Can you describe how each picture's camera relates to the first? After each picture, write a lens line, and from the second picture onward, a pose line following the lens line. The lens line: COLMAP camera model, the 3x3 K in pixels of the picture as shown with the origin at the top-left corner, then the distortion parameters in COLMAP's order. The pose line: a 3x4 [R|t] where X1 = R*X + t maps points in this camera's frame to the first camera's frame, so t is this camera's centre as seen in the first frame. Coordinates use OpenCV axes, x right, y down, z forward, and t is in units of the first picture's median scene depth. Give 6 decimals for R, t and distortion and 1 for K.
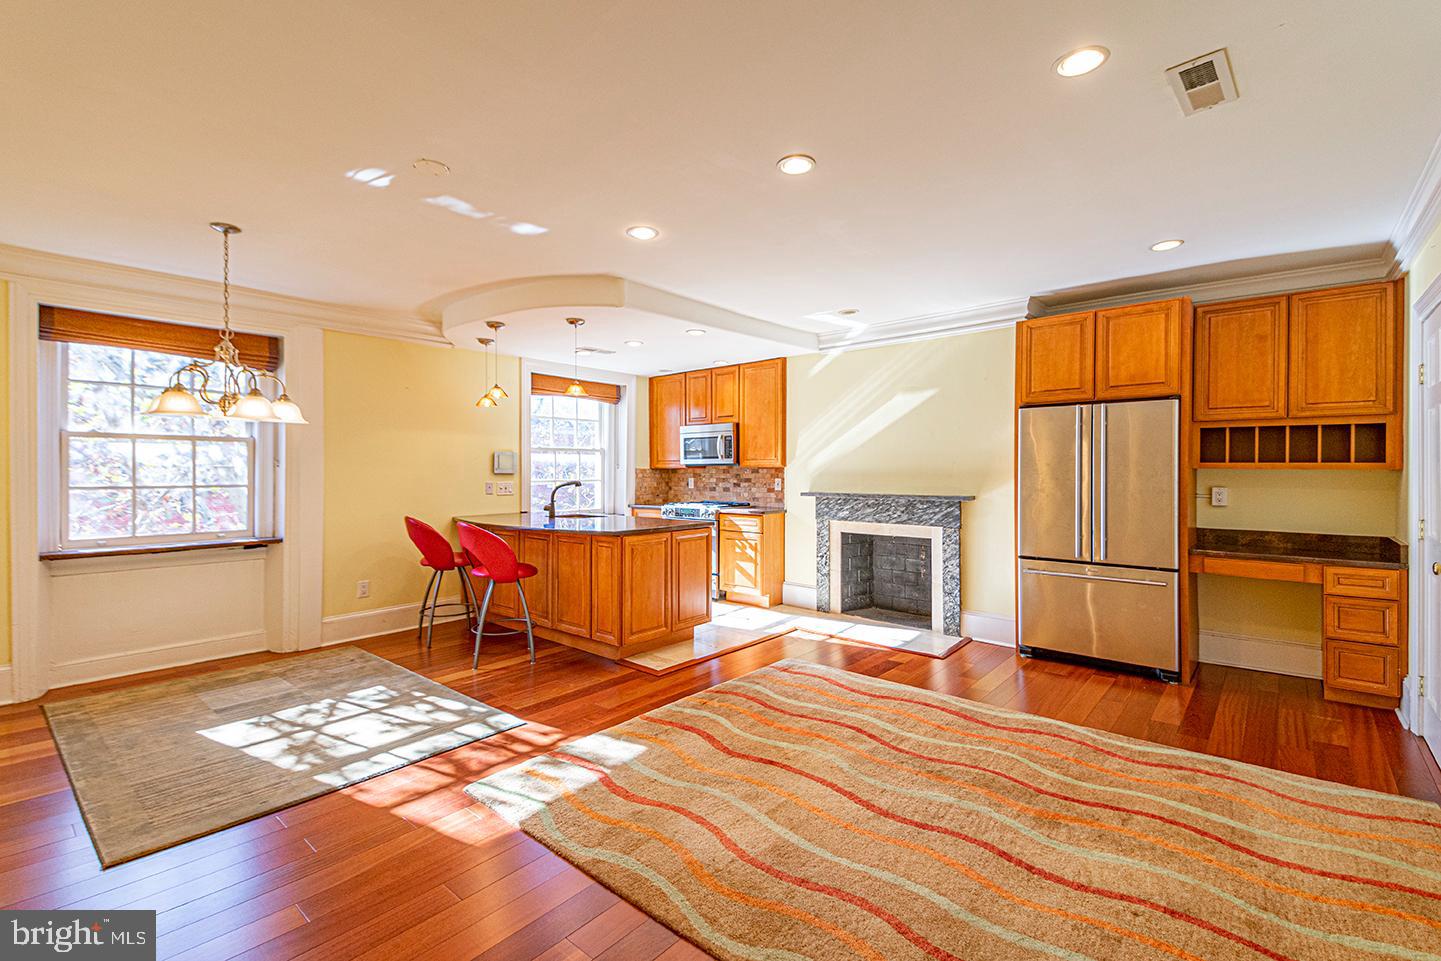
lens RADIAL K [[637.5, 0, 721.6], [0, 637.5, 478.3], [0, 0, 1]] dist [0.049151, -0.005907]
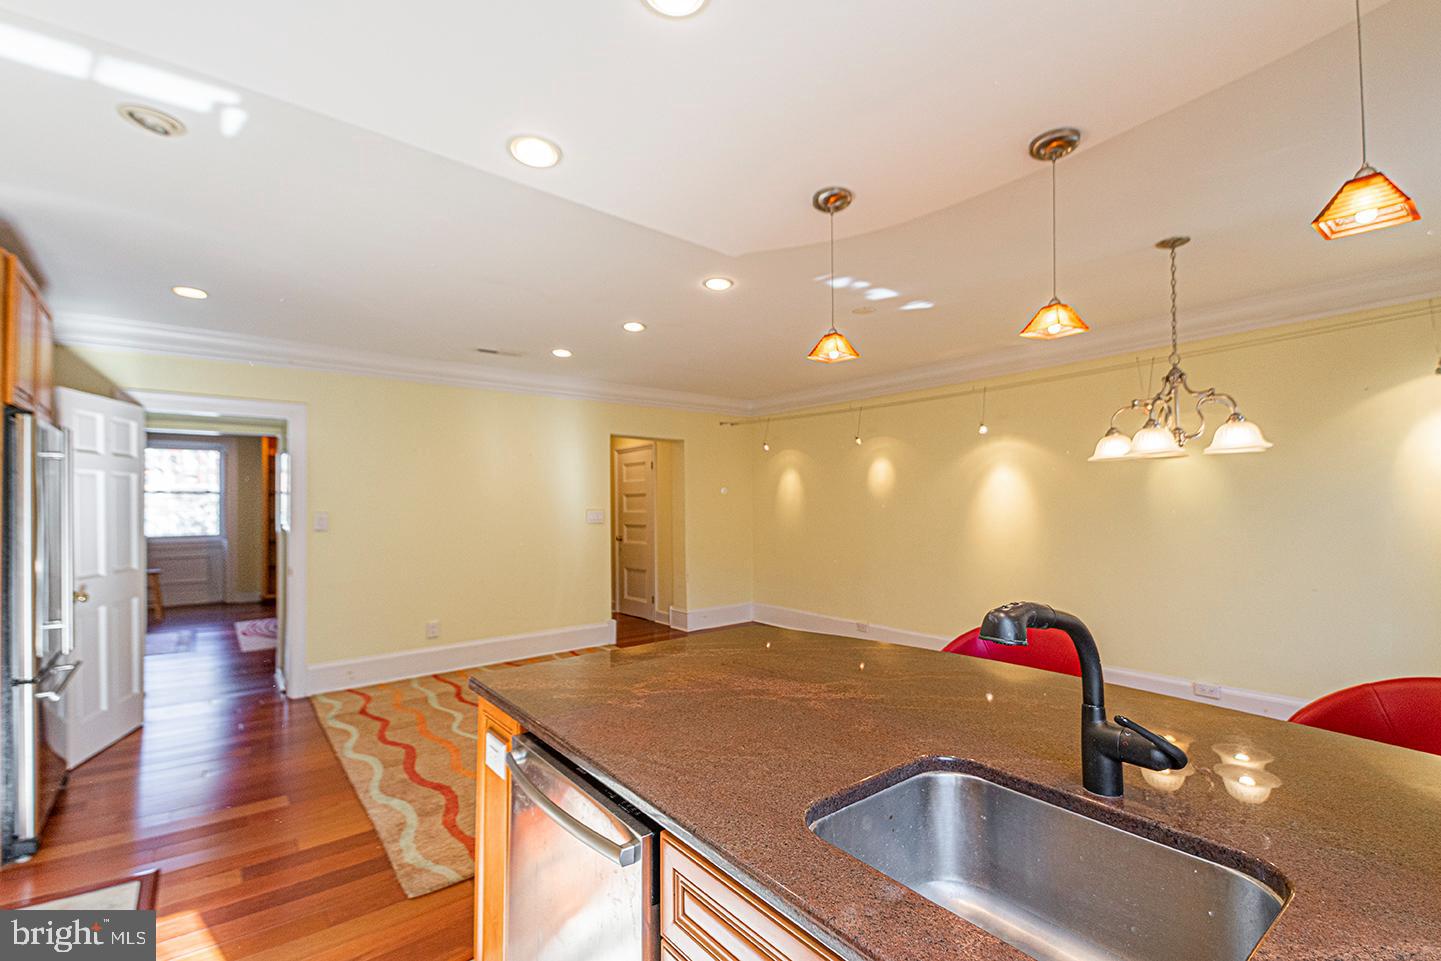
lens RADIAL K [[637.5, 0, 732.2], [0, 637.5, 503.7], [0, 0, 1]] dist [0.049151, -0.005907]
pose [[-0.986457, 0.010832, 0.163661, -0.174518], [0.011690, 0.999923, 0.004277, -0.020171], [-0.163602, 0.006133, -0.986507, 1.122686]]
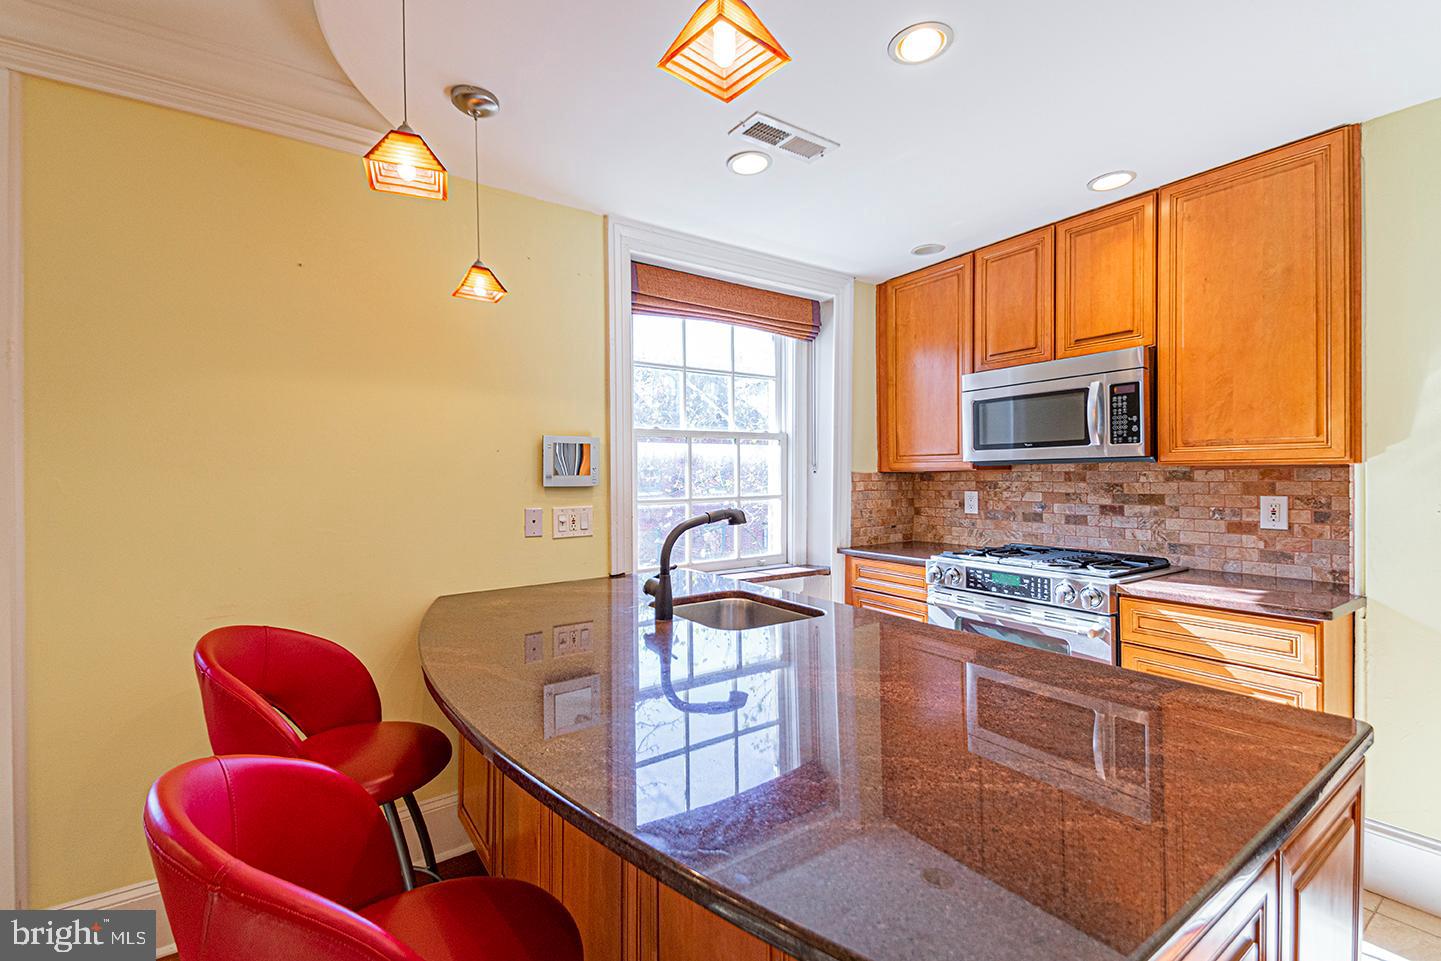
lens RADIAL K [[637.5, 0, 739.1], [0, 637.5, 479.7], [0, 0, 1]] dist [0.049151, -0.005907]
pose [[0.977314, -0.006198, -0.211706, -0.142150], [0.005345, 0.999975, -0.004601, -0.009896], [0.211730, 0.003365, 0.977322, 0.629342]]
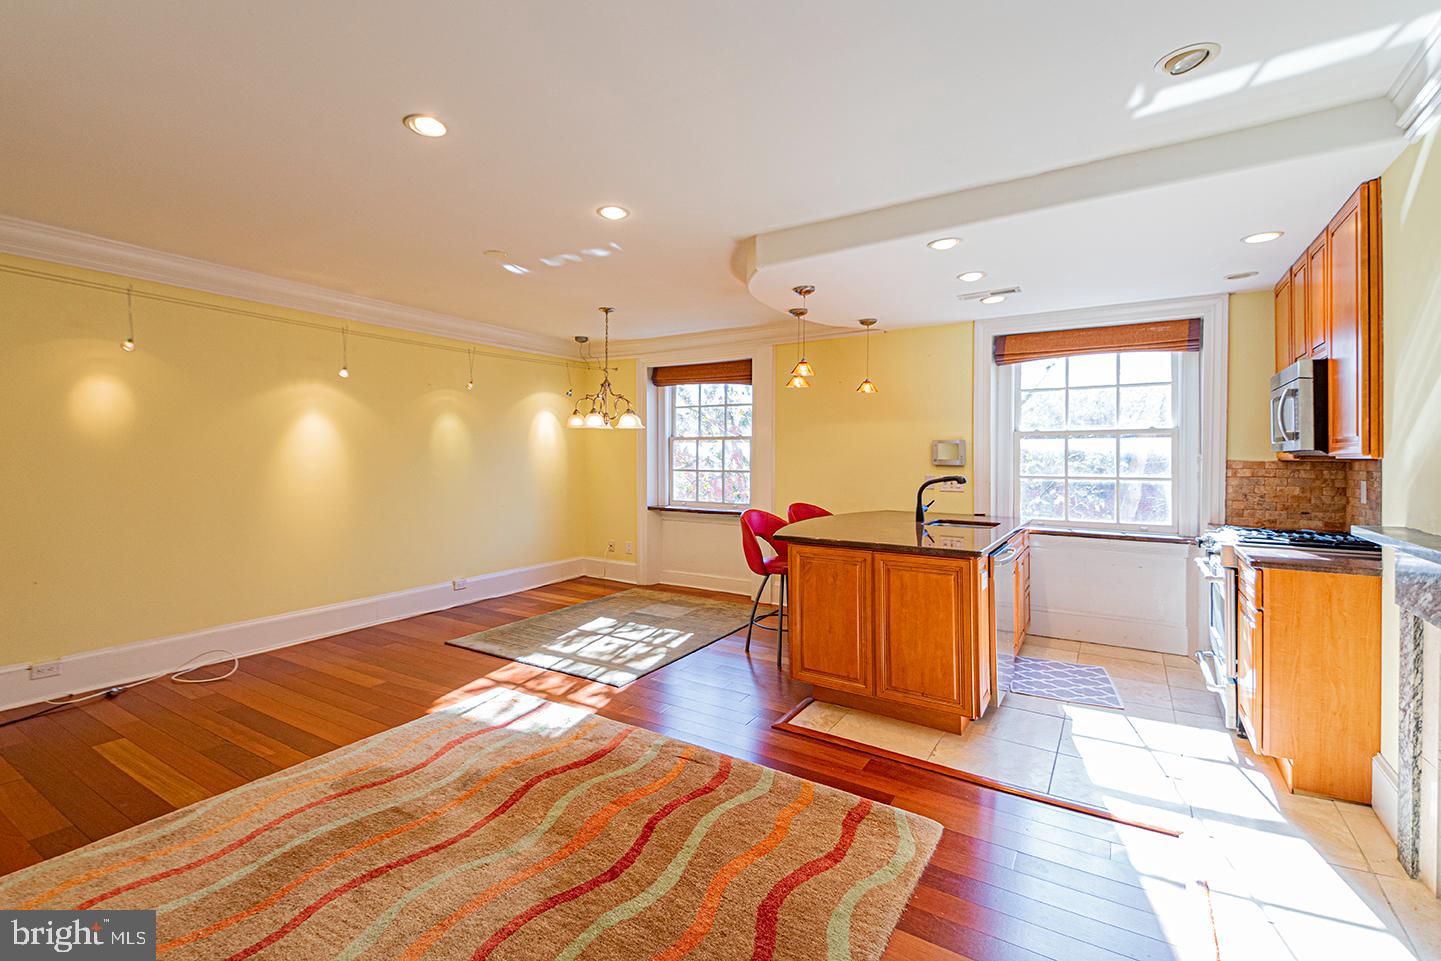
lens RADIAL K [[637.5, 0, 655.5], [0, 637.5, 457.2], [0, 0, 1]] dist [0.049151, -0.005907]
pose [[0.112635, -0.003258, -0.993631, 0.466238], [-0.019466, 0.999795, -0.005485, -0.006540], [0.993446, 0.019960, 0.112549, 0.539696]]
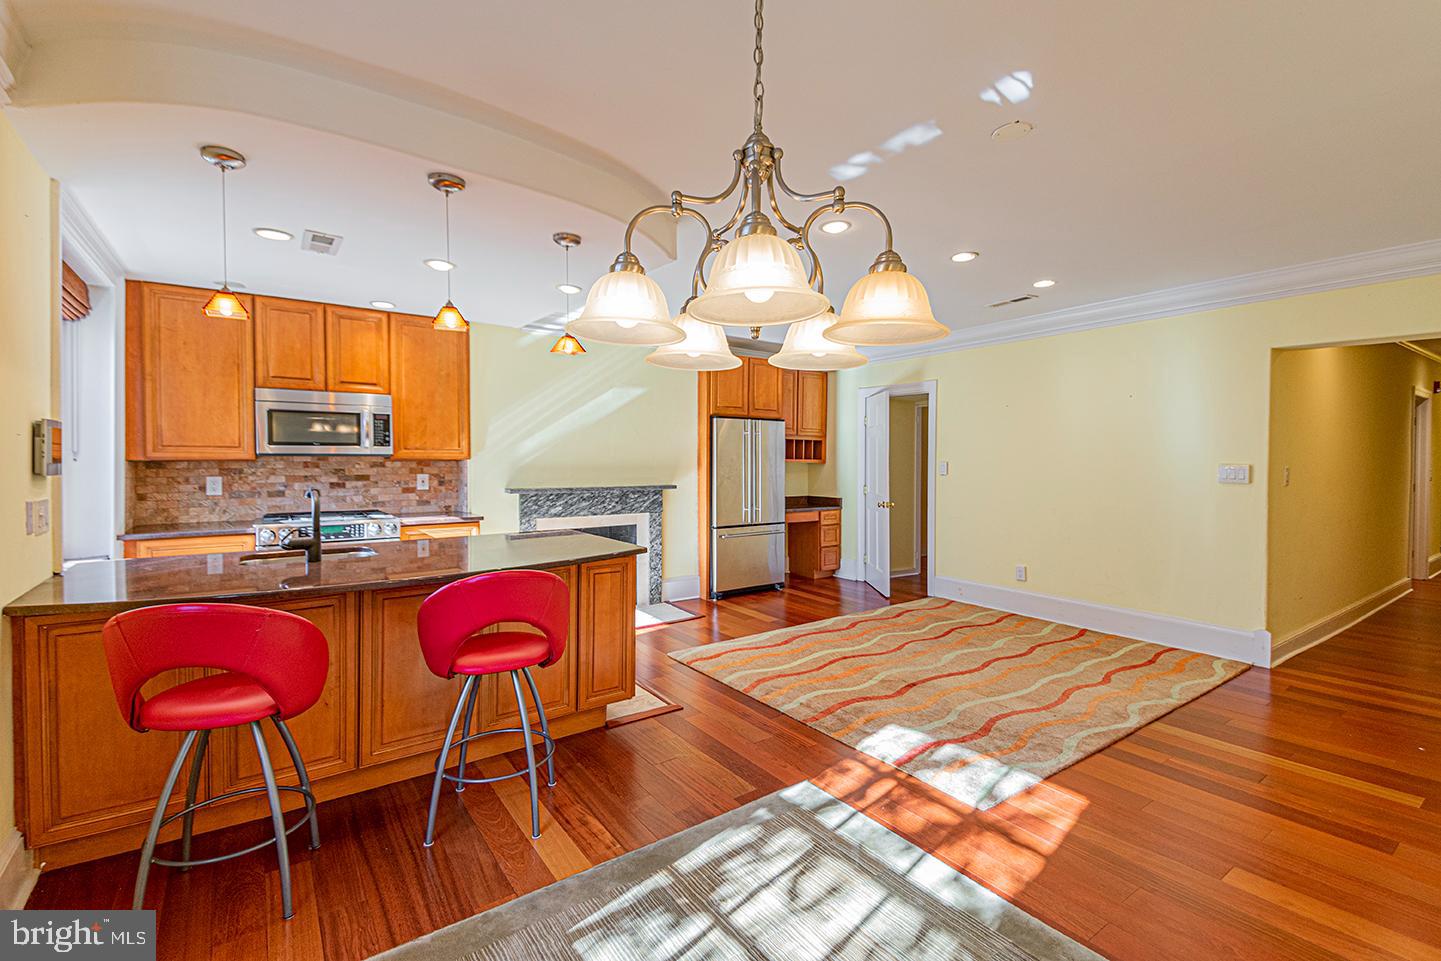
lens RADIAL K [[637.5, 0, 712.7], [0, 637.5, 469.6], [0, 0, 1]] dist [0.049151, -0.005907]
pose [[0.221916, -0.011998, 0.974992, -0.639634], [0.011522, 0.999887, 0.009682, -0.009549], [-0.974998, 0.009085, 0.222030, 0.542794]]
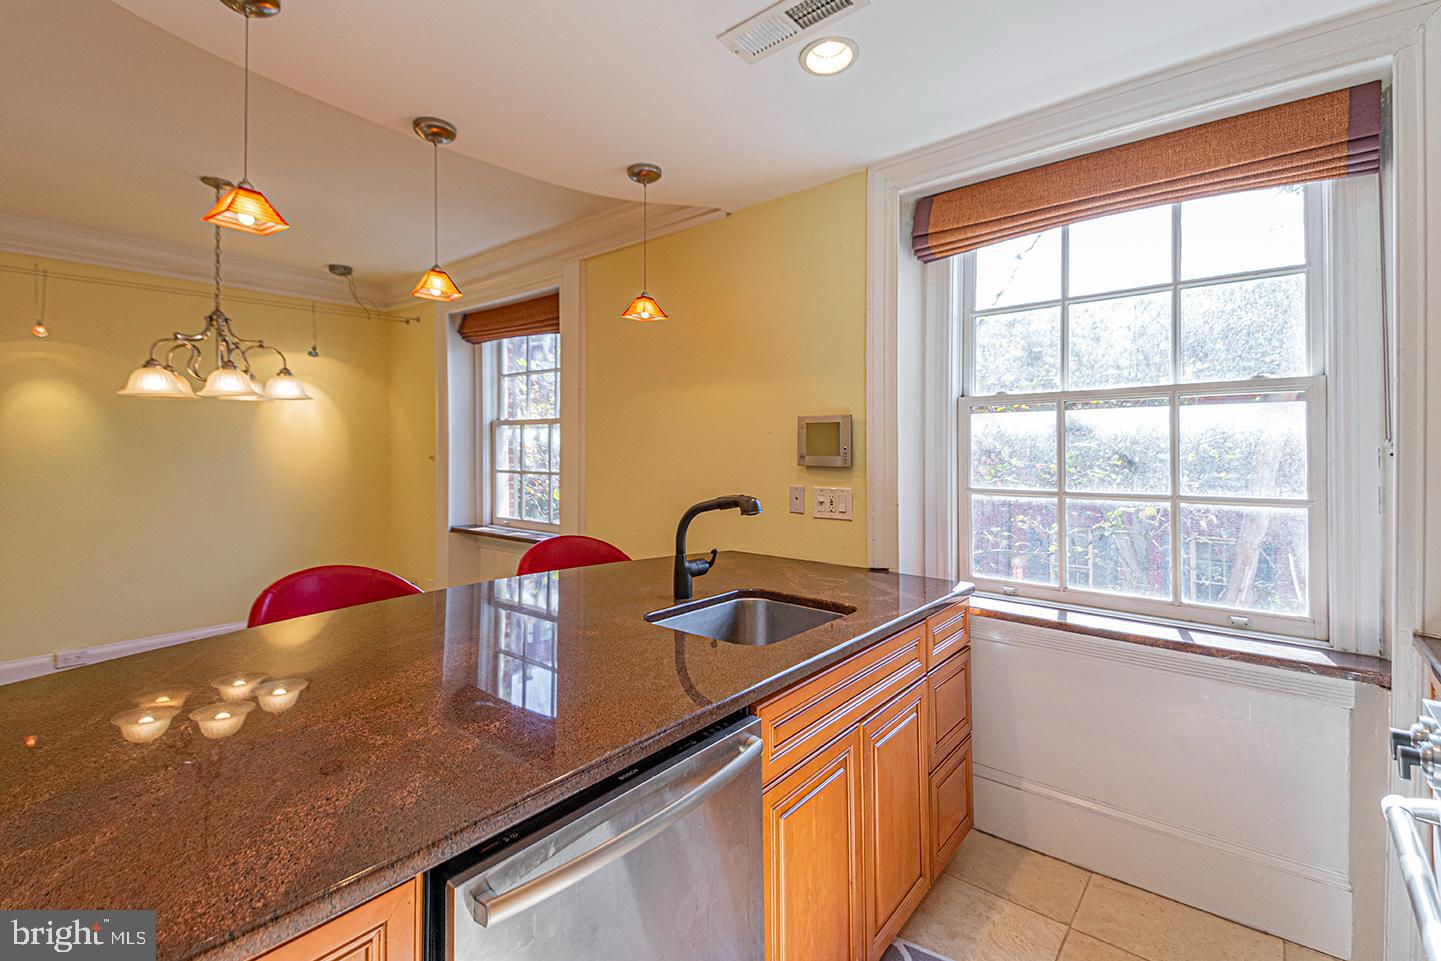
lens RADIAL K [[637.5, 0, 705.6], [0, 637.5, 440.8], [0, 0, 1]] dist [0.049151, -0.005907]
pose [[0.020005, -0.018492, -0.999629, 0.075839], [-0.016482, 0.999687, -0.018823, -0.015543], [0.999664, 0.016853, 0.019694, 0.938224]]
